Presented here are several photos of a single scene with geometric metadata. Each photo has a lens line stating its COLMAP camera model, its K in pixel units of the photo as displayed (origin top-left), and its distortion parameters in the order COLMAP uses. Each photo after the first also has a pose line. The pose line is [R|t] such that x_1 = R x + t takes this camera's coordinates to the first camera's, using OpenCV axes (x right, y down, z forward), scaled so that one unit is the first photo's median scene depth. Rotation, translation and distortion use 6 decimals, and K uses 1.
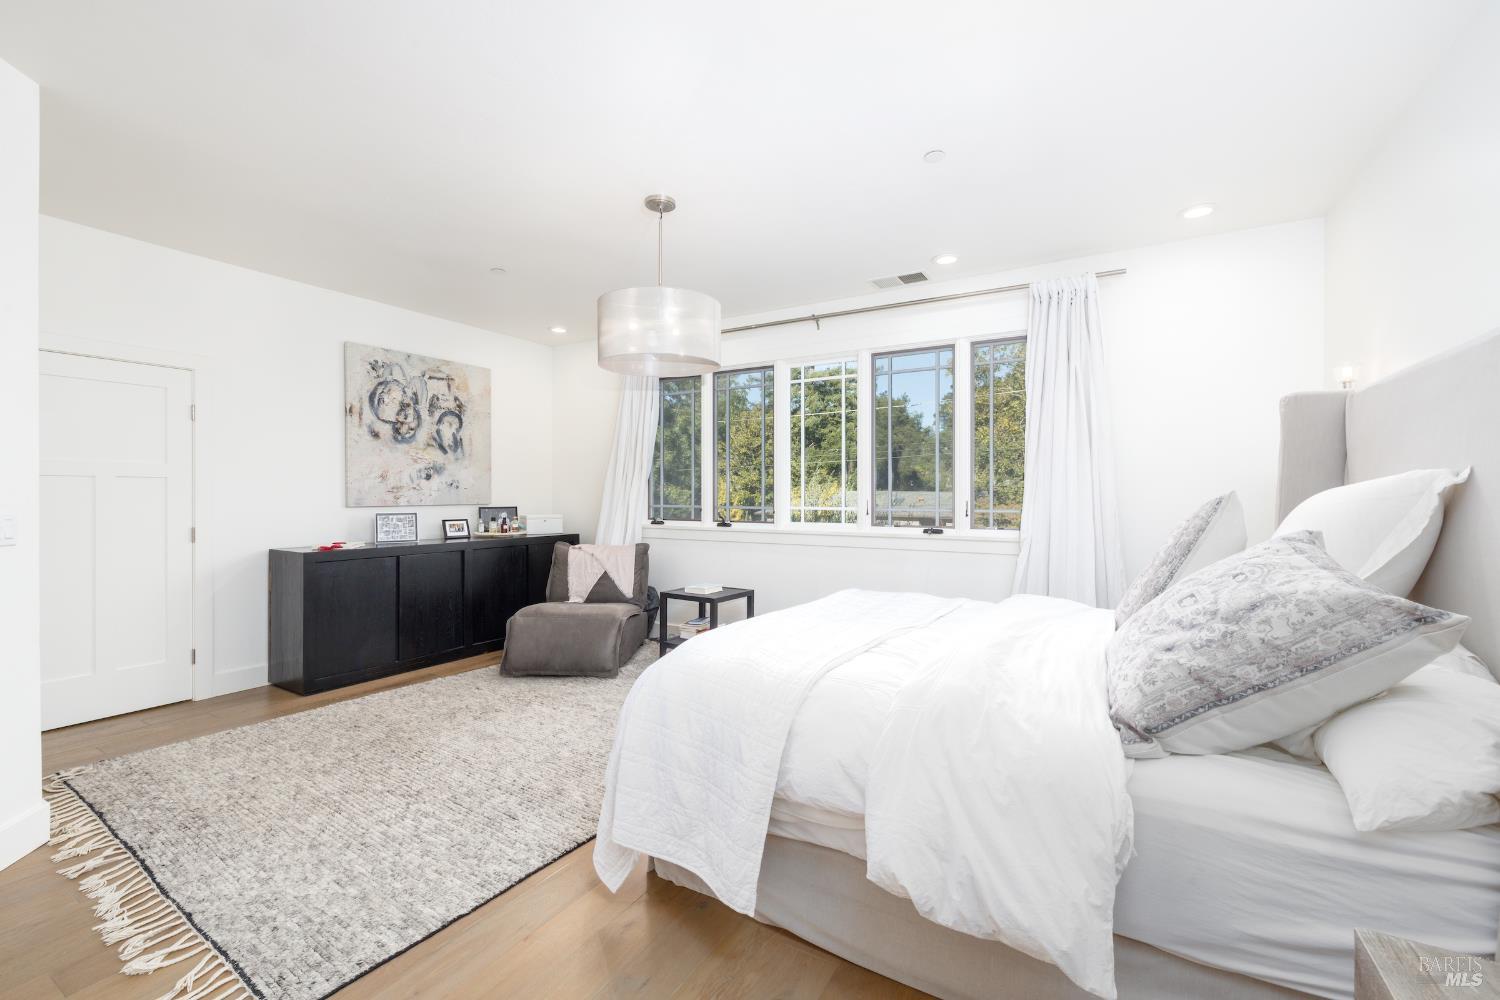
lens RADIAL K [[636.7, 0, 760.4], [0, 636.7, 505.1], [0, 0, 1]] dist [0.003612, 0.000686]
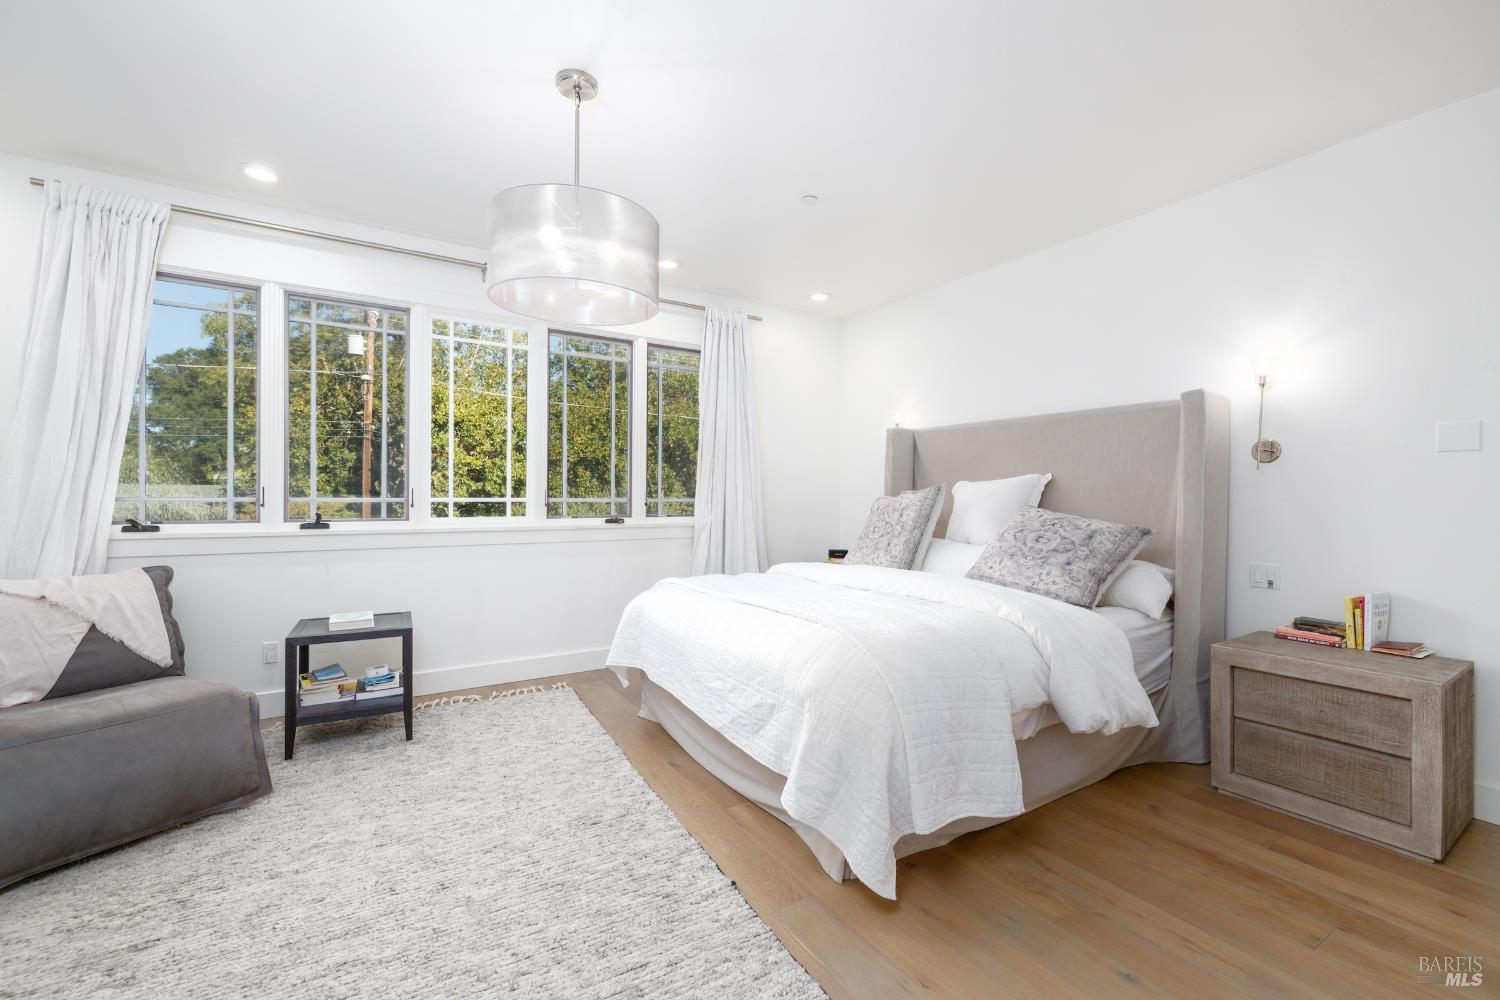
lens RADIAL K [[636.7, 0, 755.0], [0, 636.7, 496.6], [0, 0, 1]] dist [0.003612, 0.000686]
pose [[0.450422, -0.001084, 0.892815, -0.707202], [0.008837, 0.999956, -0.003244, 0.010824], [-0.892772, 0.009351, 0.450412, 0.462164]]
